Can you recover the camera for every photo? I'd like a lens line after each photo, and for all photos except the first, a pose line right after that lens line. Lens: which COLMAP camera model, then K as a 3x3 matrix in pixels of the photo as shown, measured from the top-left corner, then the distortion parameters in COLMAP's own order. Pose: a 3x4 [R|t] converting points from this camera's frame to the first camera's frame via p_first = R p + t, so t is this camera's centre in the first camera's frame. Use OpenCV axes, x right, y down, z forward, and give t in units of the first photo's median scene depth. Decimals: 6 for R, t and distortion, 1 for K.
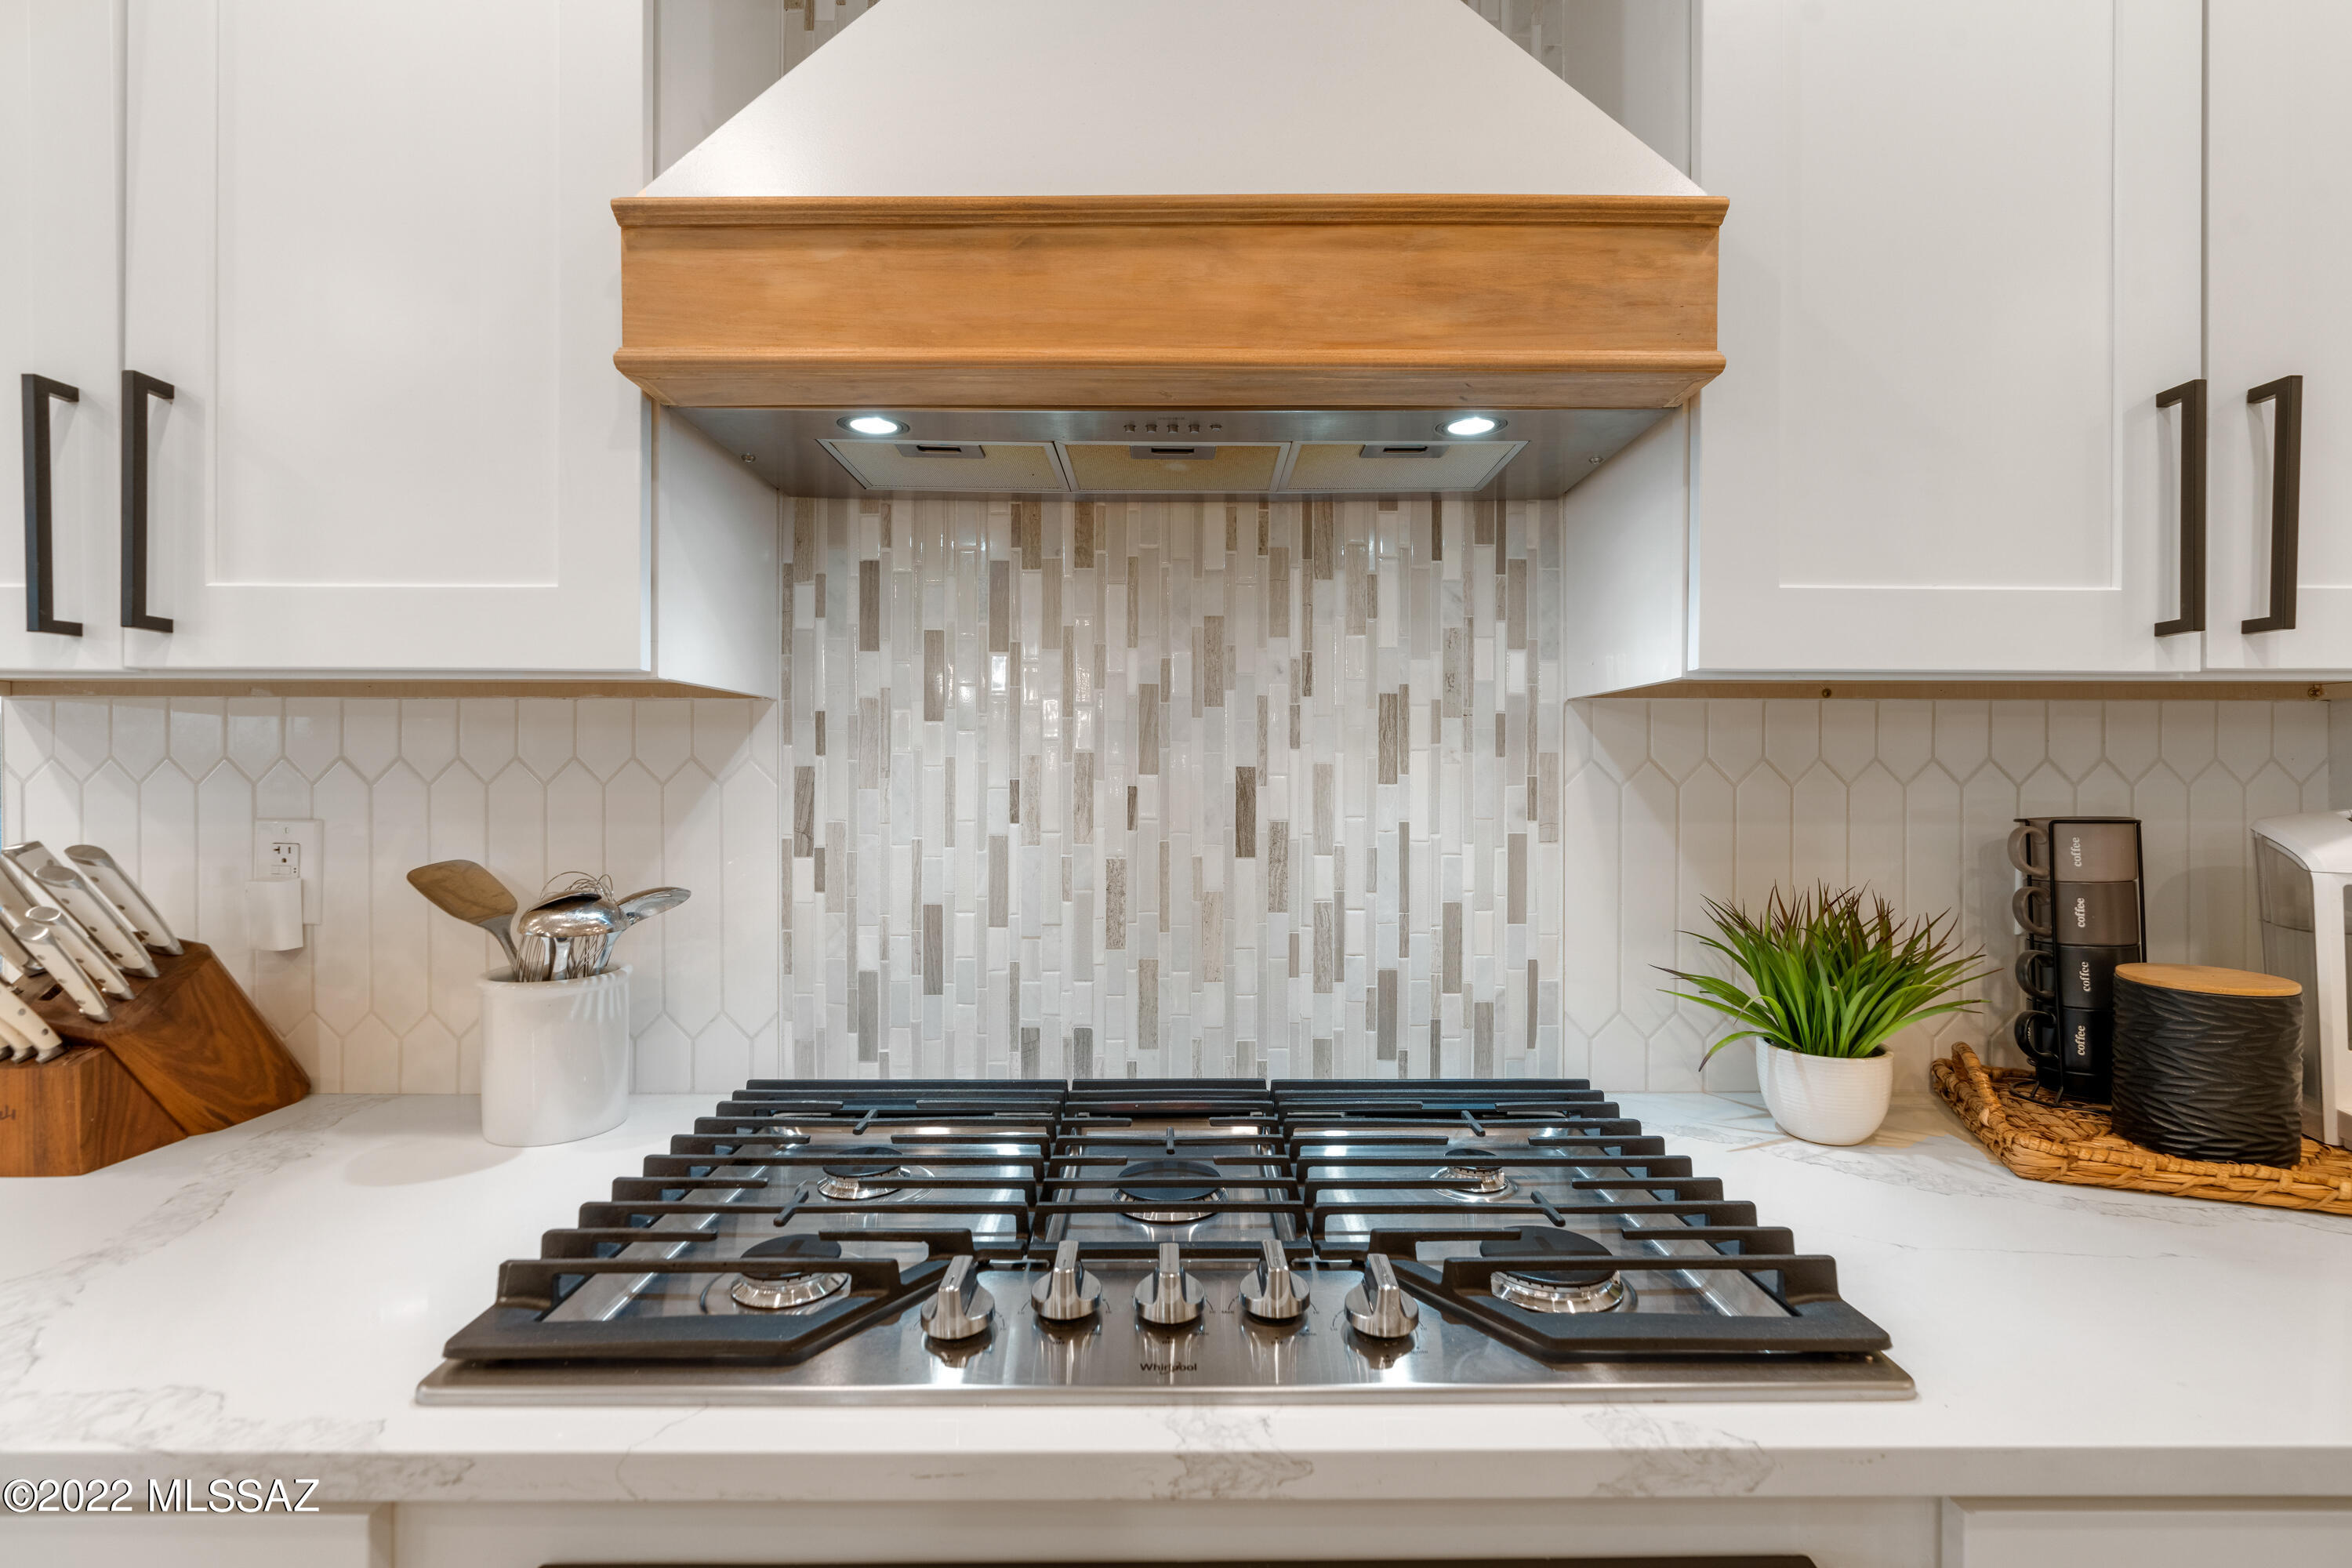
lens RADIAL K [[1061.0, 0, 1184.7], [0, 1061.0, 787.3], [0, 0, 1]] dist [-0.006356, -0.000476]
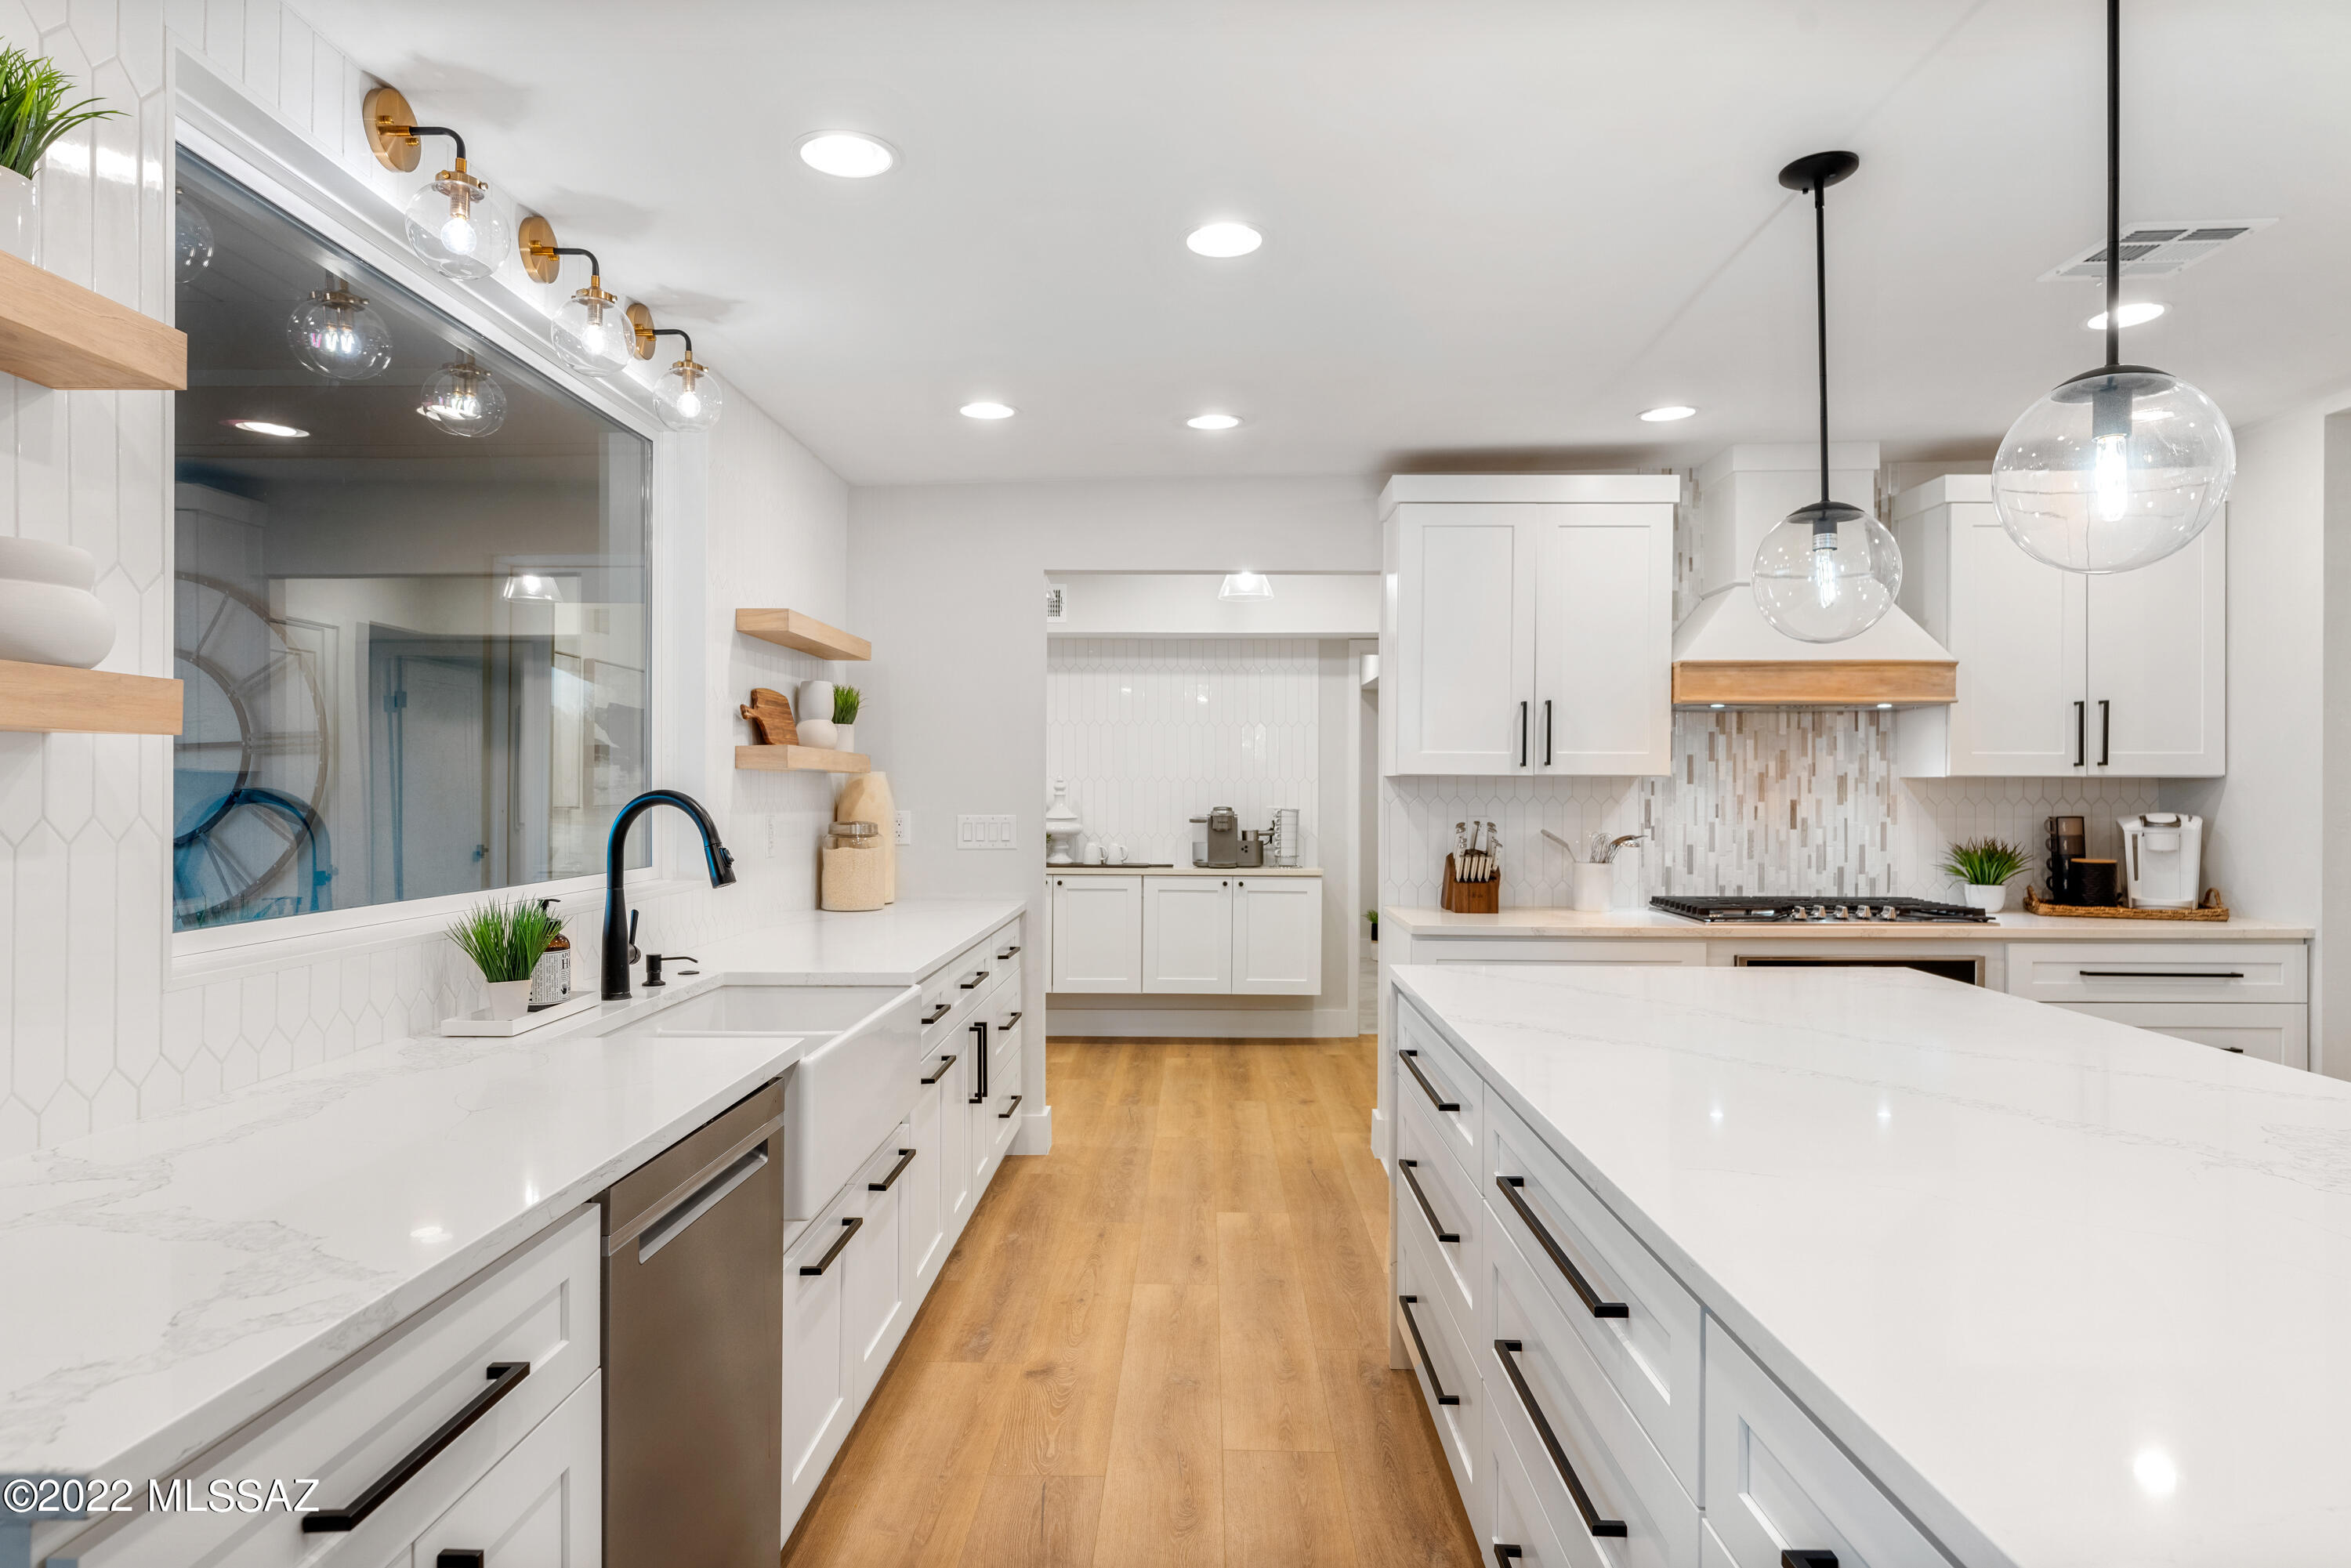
lens RADIAL K [[1325.1, 0, 1183.5], [0, 1325.1, 786.9], [0, 0, 1]] dist [-0.006195, 0.006338]
pose [[0.999850, 0.001207, -0.017282, -1.637790], [-0.001445, 0.999904, -0.013749, -0.000644], [0.017263, 0.013772, 0.999756, -2.844304]]
